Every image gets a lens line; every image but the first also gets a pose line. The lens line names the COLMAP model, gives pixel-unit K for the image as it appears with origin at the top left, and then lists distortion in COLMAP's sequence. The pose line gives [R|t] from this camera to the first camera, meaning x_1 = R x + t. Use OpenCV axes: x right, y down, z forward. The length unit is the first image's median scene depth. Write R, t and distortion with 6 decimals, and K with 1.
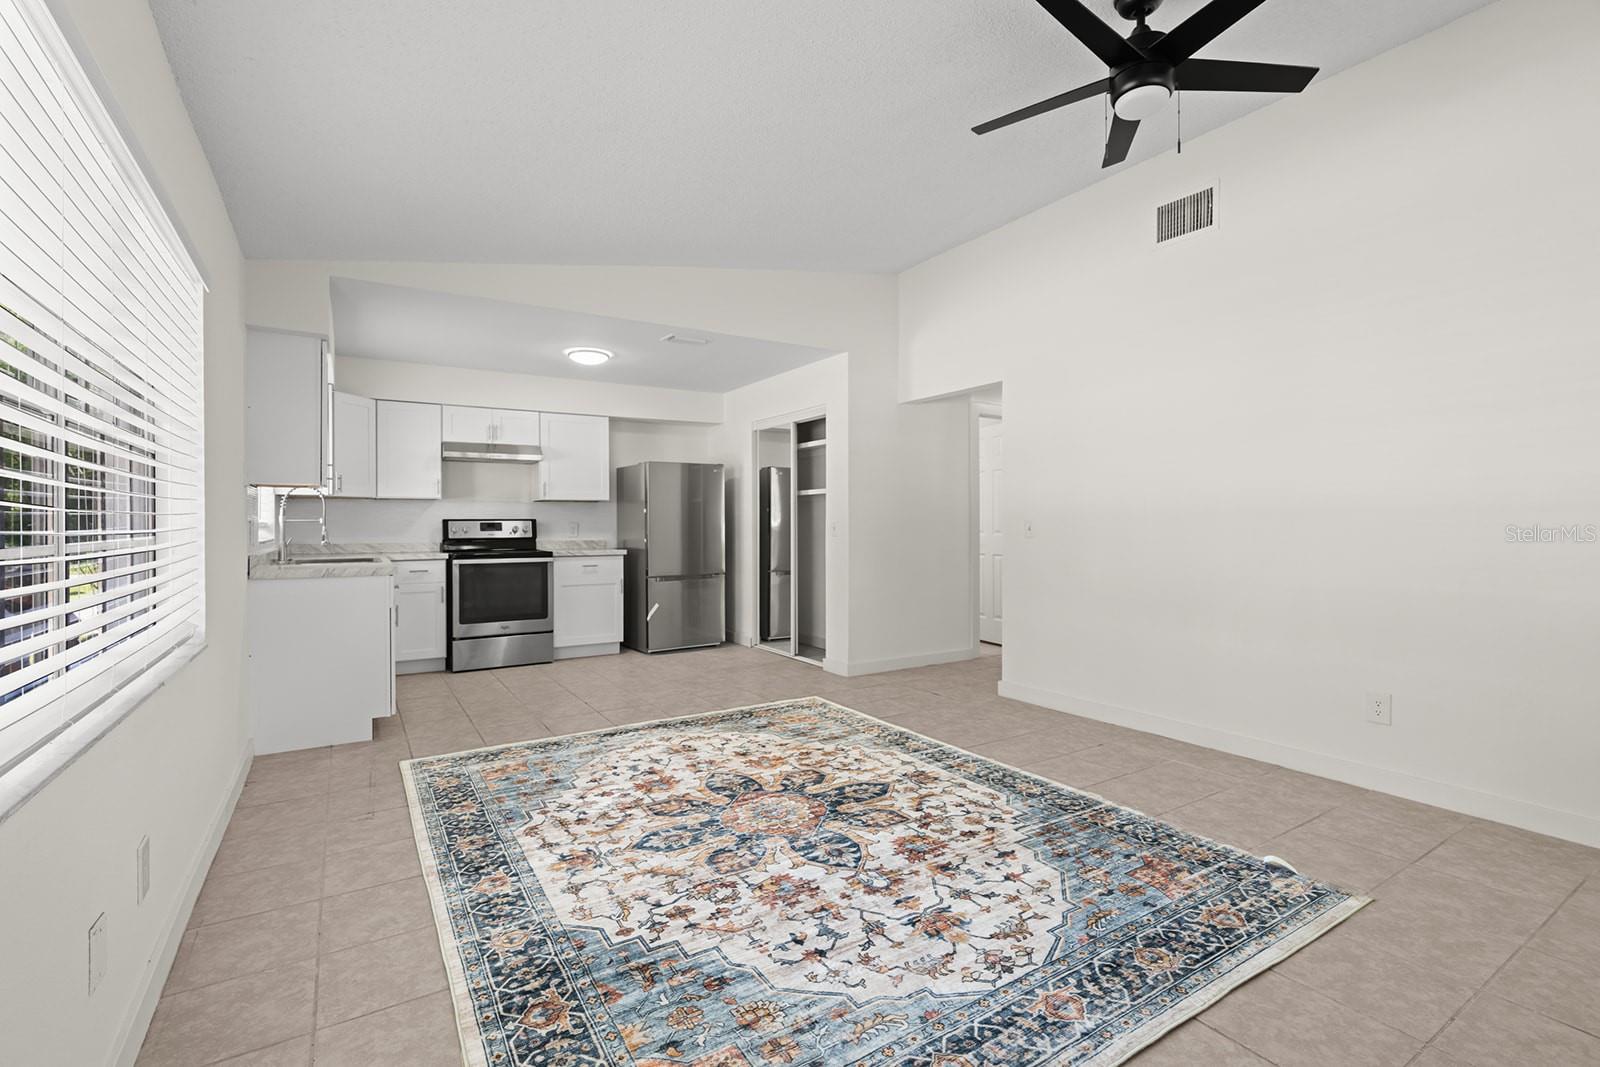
lens RADIAL K [[717.3, 0, 797.7], [0, 717.3, 521.7], [0, 0, 1]] dist [-0.005999, 0.000468]
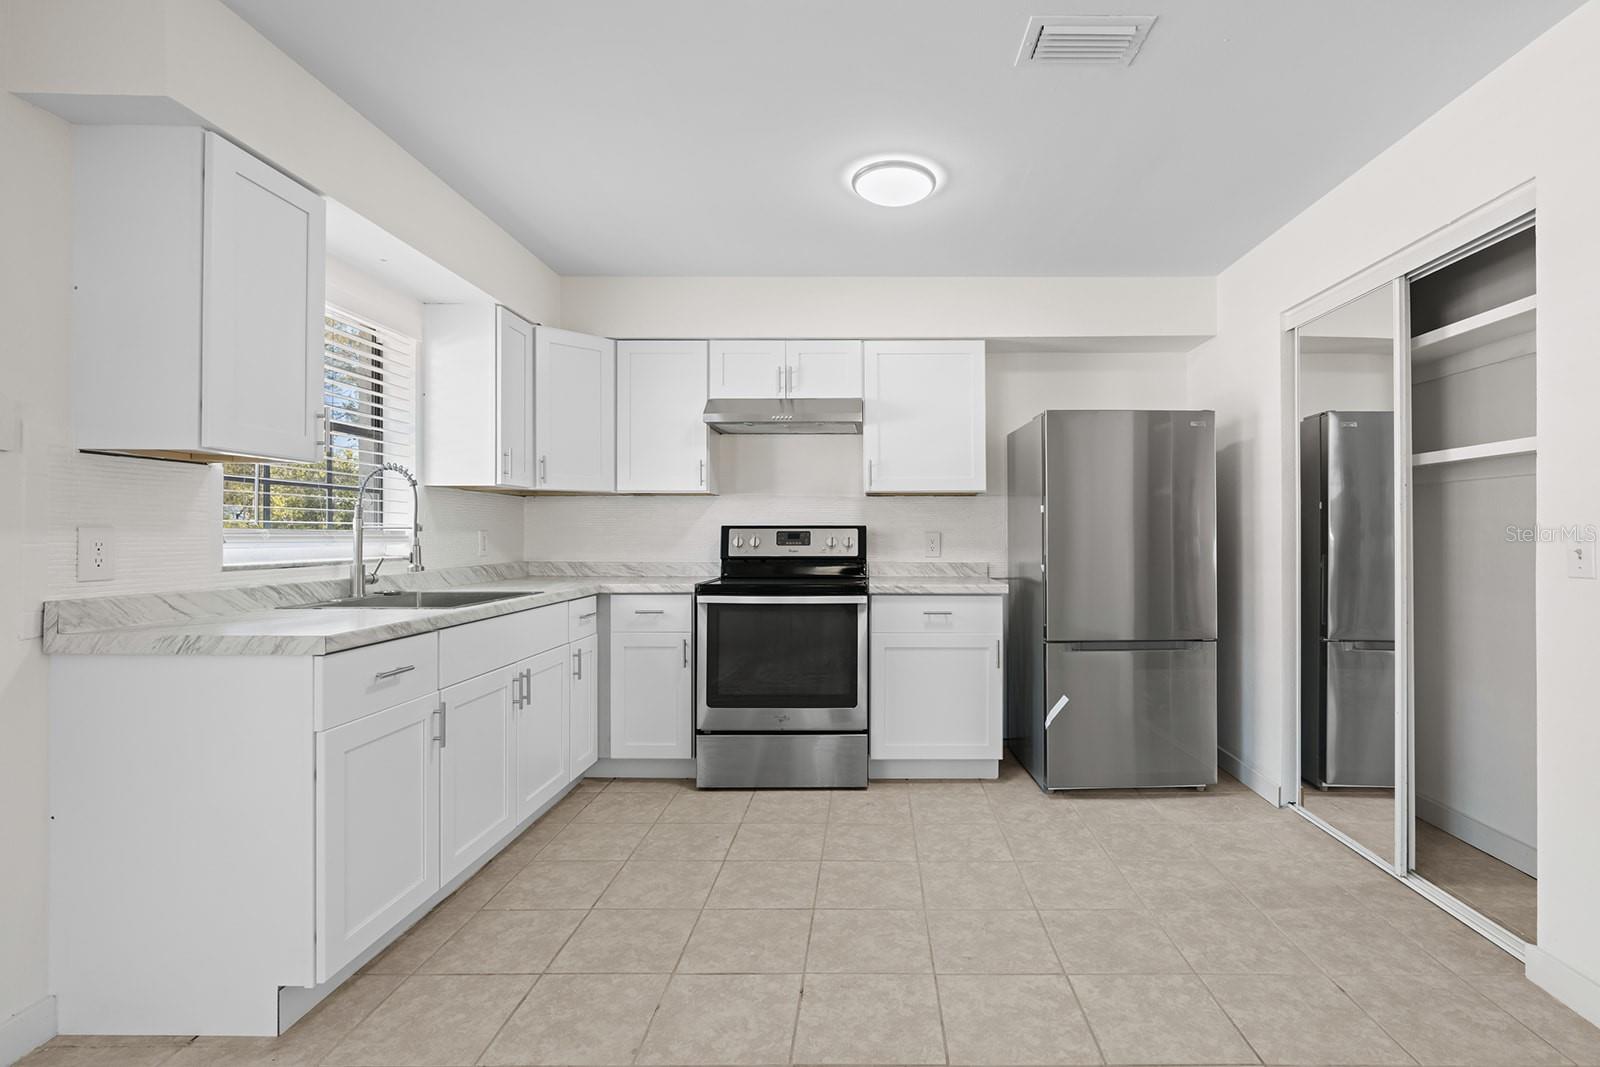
lens RADIAL K [[748.6, 0, 872.9], [0, 748.6, 528.0], [0, 0, 1]] dist [-0.001711, 0.000465]
pose [[0.847343, -0.000242, -0.531045, -0.064453], [-0.001252, 0.999996, -0.002452, -0.000662], [0.531044, 0.002743, 0.847340, 0.937930]]
